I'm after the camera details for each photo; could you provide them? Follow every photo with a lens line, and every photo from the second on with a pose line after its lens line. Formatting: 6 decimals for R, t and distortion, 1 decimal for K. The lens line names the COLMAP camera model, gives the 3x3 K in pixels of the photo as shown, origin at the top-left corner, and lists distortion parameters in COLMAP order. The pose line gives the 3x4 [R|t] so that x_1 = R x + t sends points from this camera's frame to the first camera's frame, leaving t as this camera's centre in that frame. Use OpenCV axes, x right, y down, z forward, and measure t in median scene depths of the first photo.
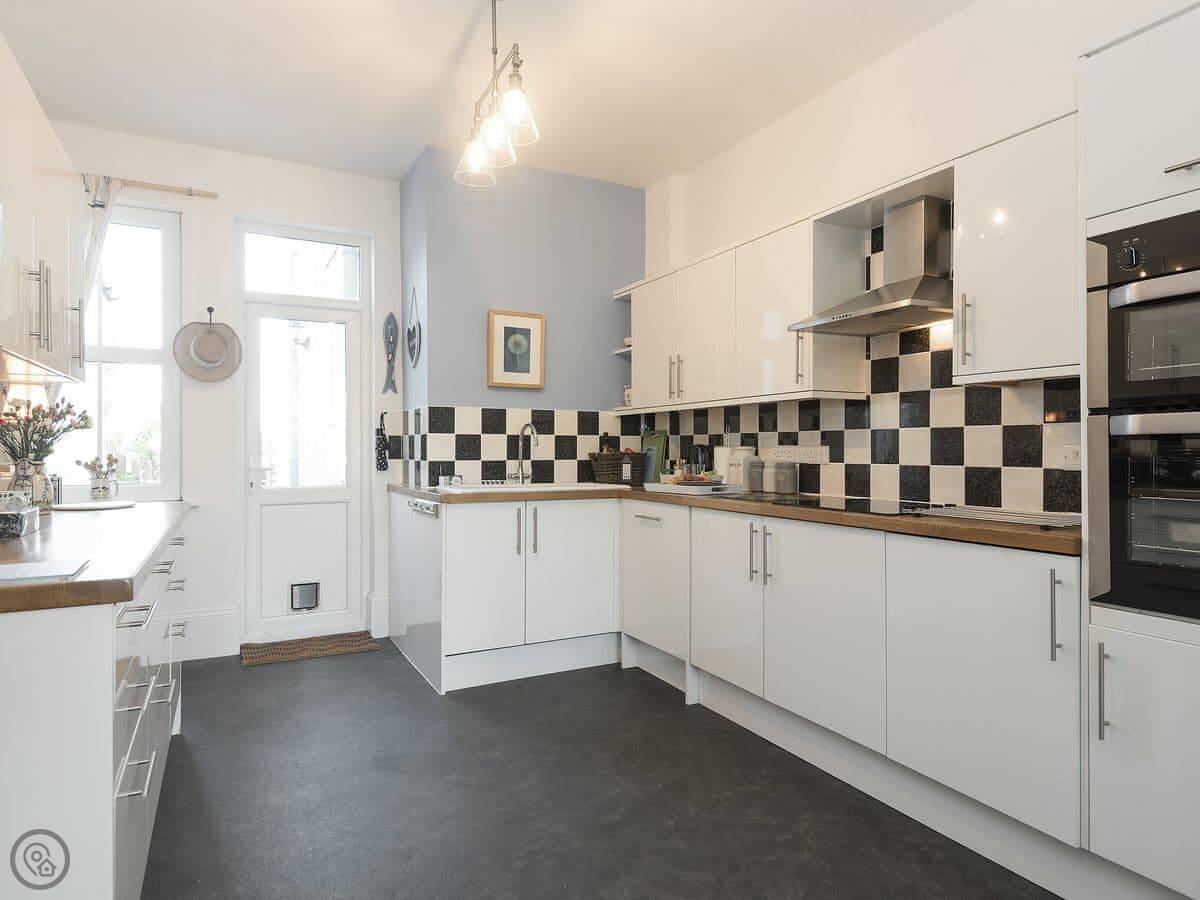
lens RADIAL K [[705.6, 0, 602.0], [0, 705.6, 449.5], [0, 0, 1]] dist [-0.000773, -0.001170]
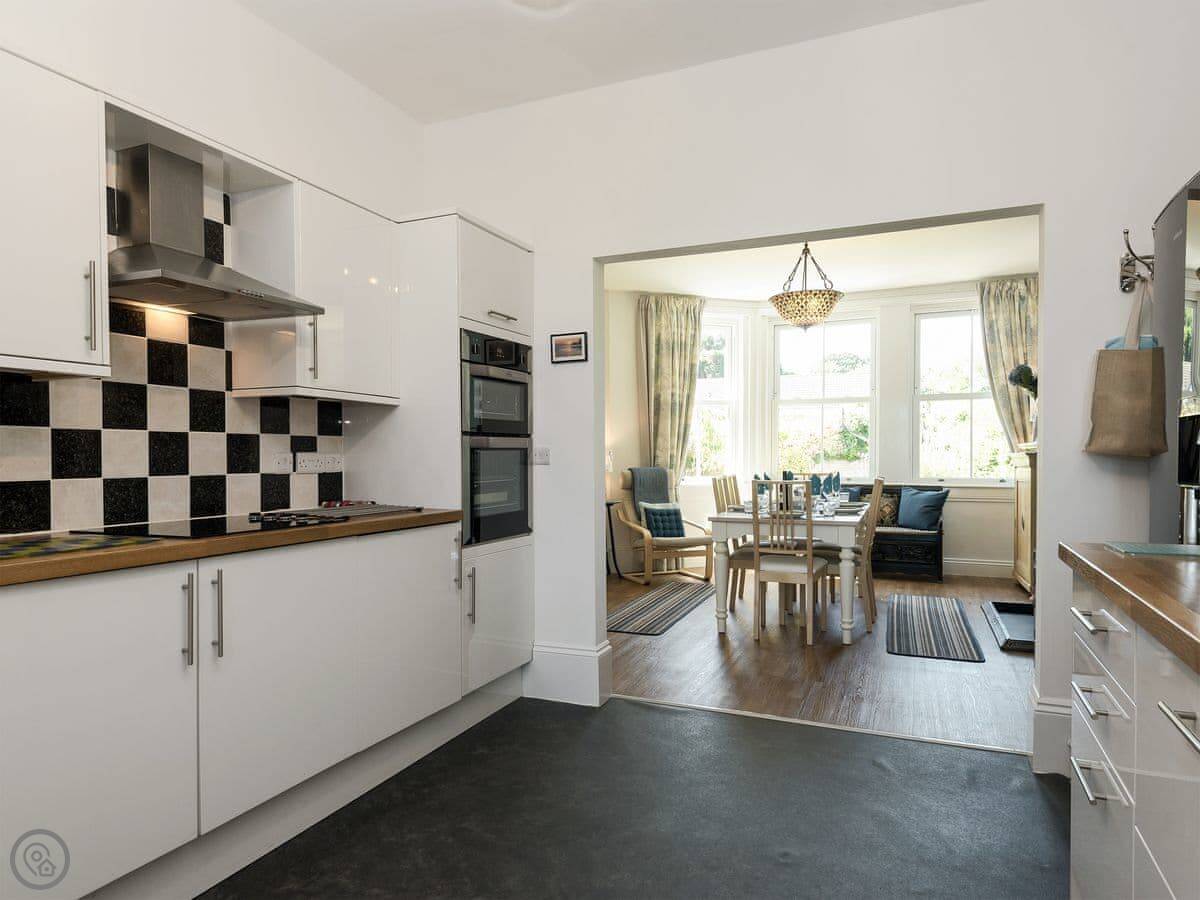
lens RADIAL K [[705.6, 0, 602.5], [0, 705.6, 449.0], [0, 0, 1]] dist [-0.000773, -0.001170]
pose [[-0.618290, 0.007685, 0.785913, -0.521599], [0.002049, 0.999965, -0.008166, -0.002170], [-0.785948, -0.003438, -0.618283, 1.107201]]
